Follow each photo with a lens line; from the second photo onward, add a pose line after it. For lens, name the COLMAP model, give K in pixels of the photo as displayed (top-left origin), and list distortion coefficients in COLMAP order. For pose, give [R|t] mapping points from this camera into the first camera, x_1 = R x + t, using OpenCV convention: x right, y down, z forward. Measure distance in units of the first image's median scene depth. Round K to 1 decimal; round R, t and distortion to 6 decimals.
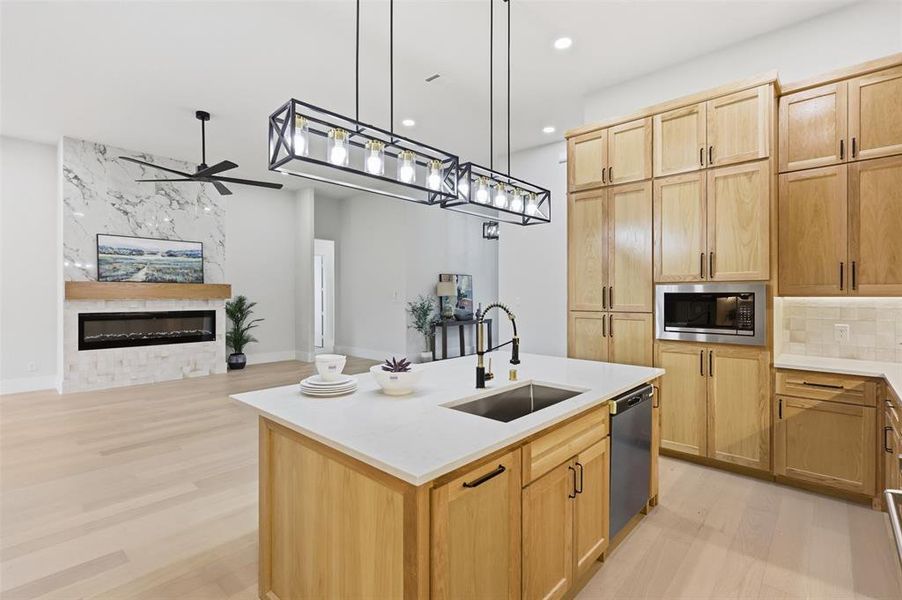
lens RADIAL K [[423.0, 0, 449.3], [0, 423.0, 295.6], [0, 0, 1]] dist [0.005293, 0.001732]
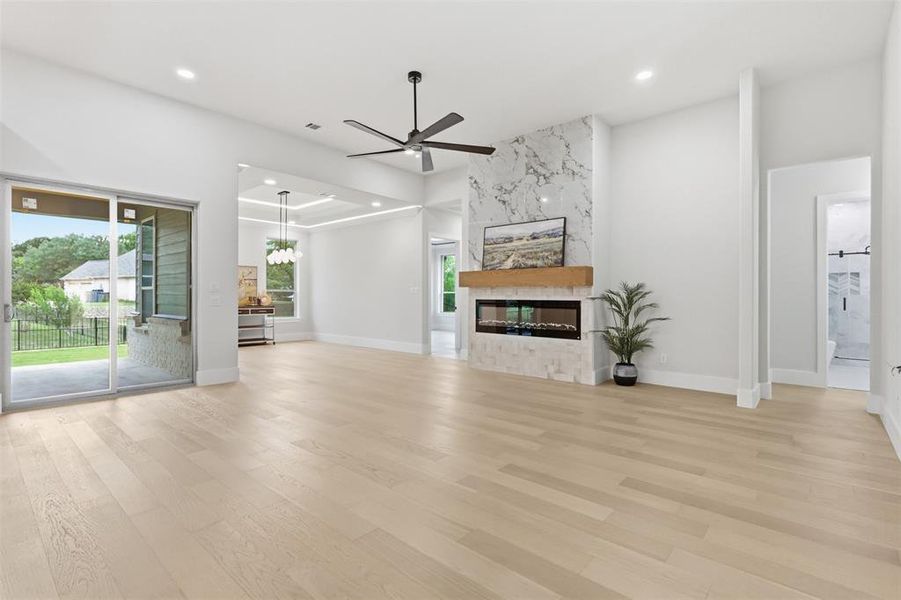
lens RADIAL K [[422.6, 0, 448.8], [0, 422.6, 295.6], [0, 0, 1]] dist [0.005293, 0.001732]
pose [[0.029280, -0.000796, -0.999571, 0.240575], [-0.002900, 0.999995, -0.000882, 0.029164], [0.999567, 0.002924, 0.029277, 0.813763]]
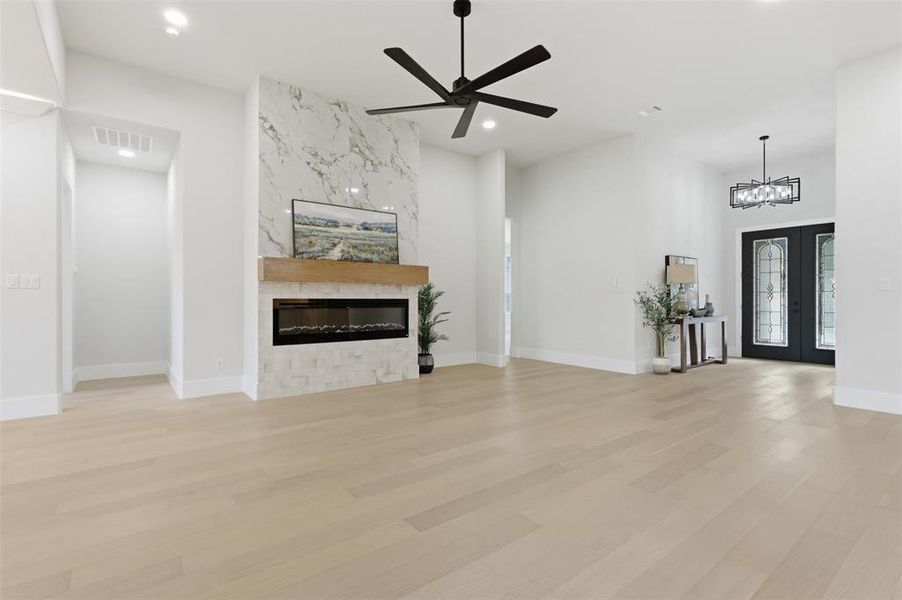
lens RADIAL K [[423.0, 0, 449.3], [0, 423.0, 295.6], [0, 0, 1]] dist [0.005293, 0.001732]
pose [[0.985406, 0.001382, -0.170217, -0.376973], [-0.002447, 0.999979, -0.006046, 0.036169], [0.170205, 0.006375, 0.985388, 0.252542]]
